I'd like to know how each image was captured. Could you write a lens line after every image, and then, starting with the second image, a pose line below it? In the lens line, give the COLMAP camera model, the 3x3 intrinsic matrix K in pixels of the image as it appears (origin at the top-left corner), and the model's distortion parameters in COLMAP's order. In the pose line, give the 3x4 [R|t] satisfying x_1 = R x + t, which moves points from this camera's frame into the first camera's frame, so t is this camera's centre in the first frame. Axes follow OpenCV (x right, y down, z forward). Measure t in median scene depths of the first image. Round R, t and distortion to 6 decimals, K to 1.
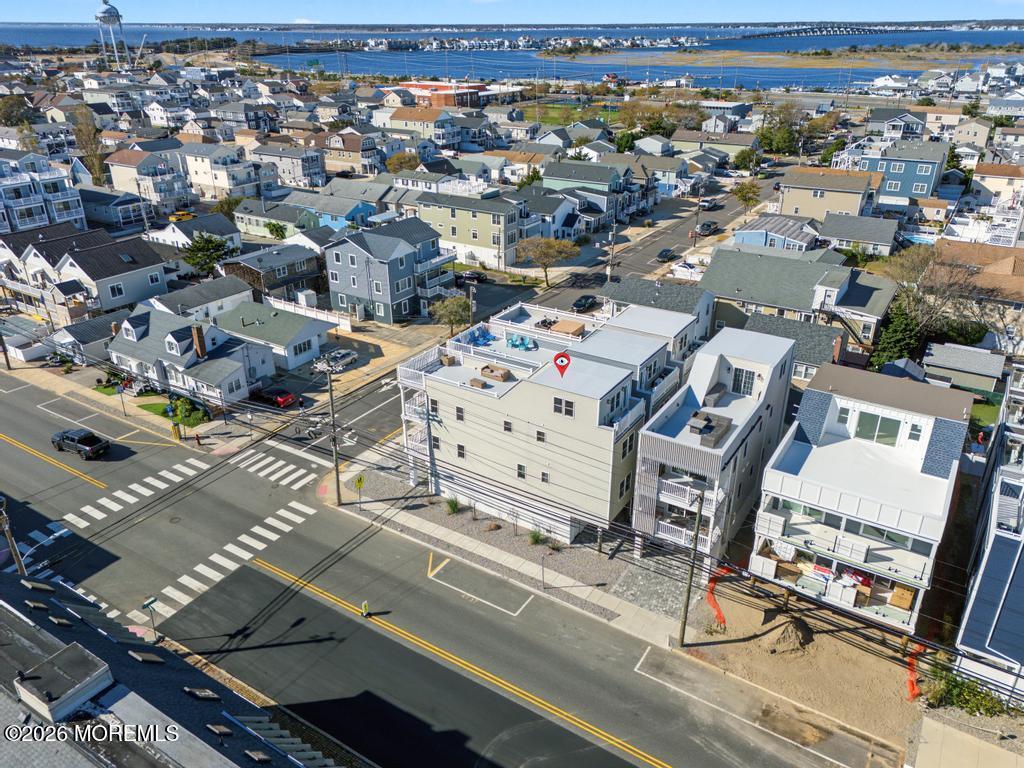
lens RADIAL K [[749.2, 0, 512.0], [0, 749.2, 384.0], [0, 0, 1]] dist [0.084731, -0.084879]
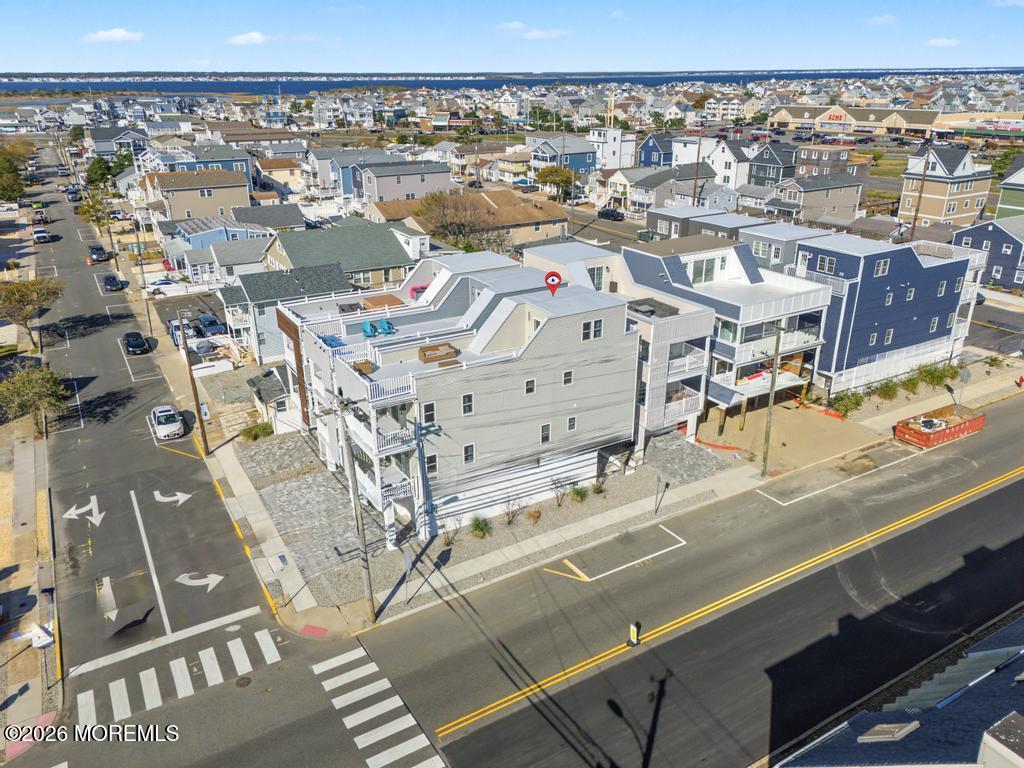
lens RADIAL K [[749.2, 0, 512.0], [0, 749.2, 384.0], [0, 0, 1]] dist [0.084731, -0.084879]
pose [[0.453248, -0.339054, 0.824384, -0.411161], [0.386914, 0.908002, 0.160718, -0.051562], [-0.803034, 0.246120, 0.542735, 0.326389]]
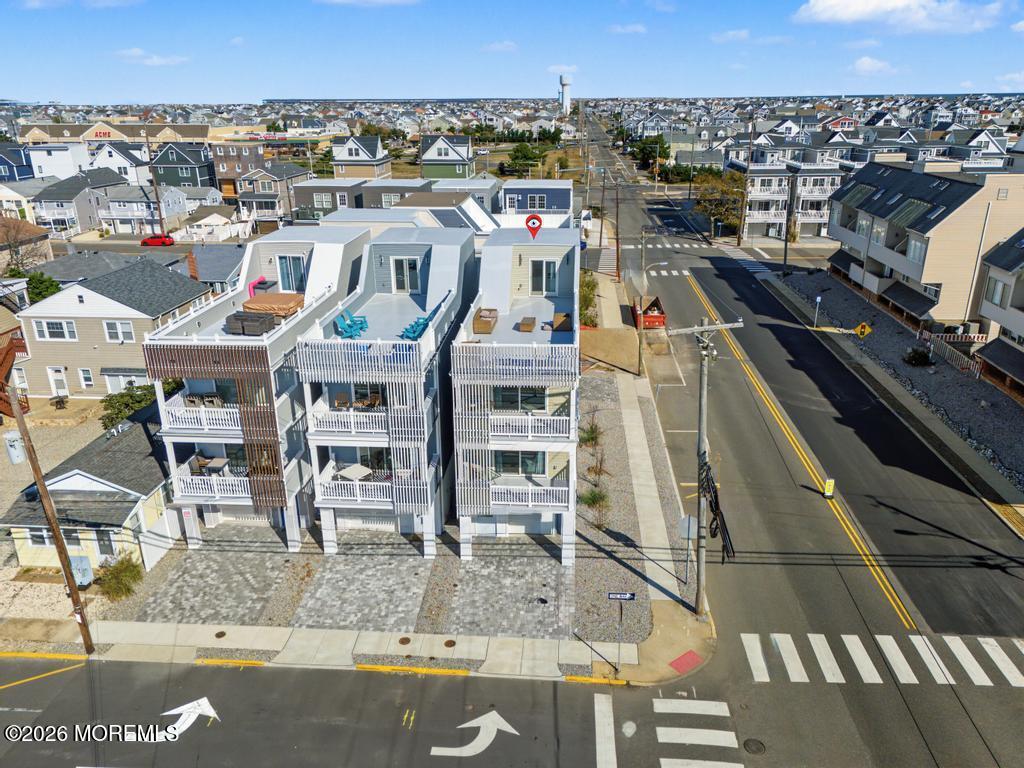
lens RADIAL K [[752.8, 0, 512.0], [0, 752.8, 384.0], [0, 0, 1]] dist [0.067679, -0.062936]
pose [[-0.466802, -0.306311, 0.829620, -0.355655], [0.386470, 0.773127, 0.502907, -0.175012], [-0.795448, 0.555381, -0.242518, 0.735283]]
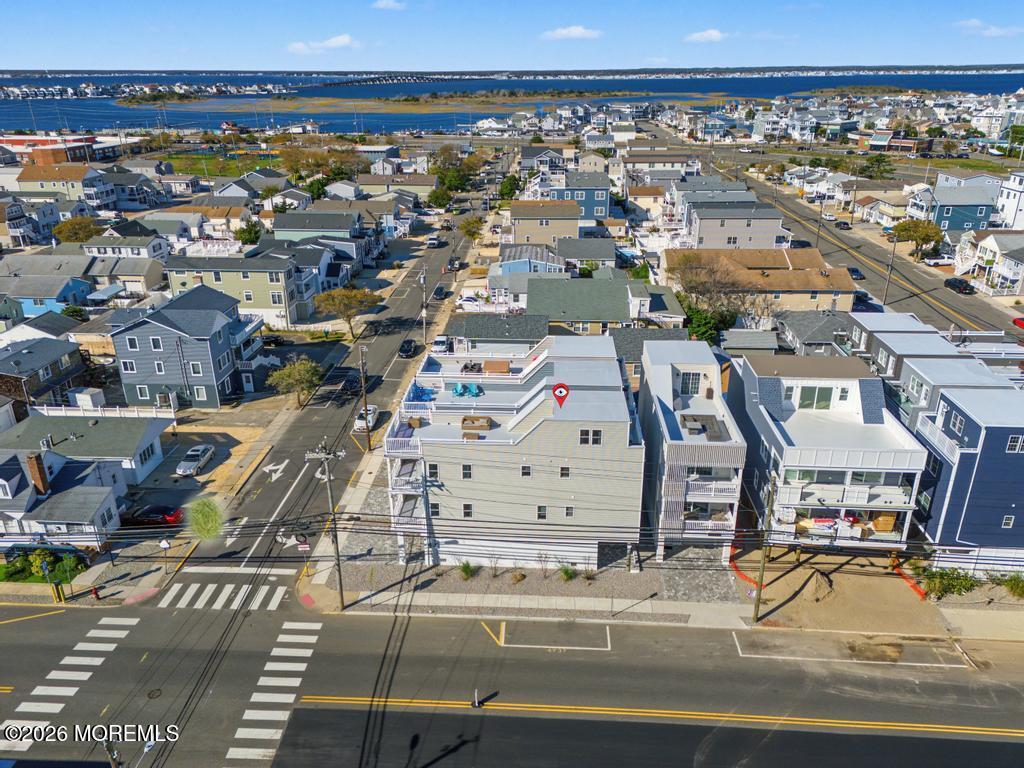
lens RADIAL K [[749.2, 0, 512.0], [0, 749.2, 384.0], [0, 0, 1]] dist [0.084731, -0.084879]
pose [[0.874169, -0.187944, 0.447778, -0.259395], [0.210877, 0.977512, -0.001396, -0.034139], [-0.437446, 0.095647, 0.894144, 0.063461]]
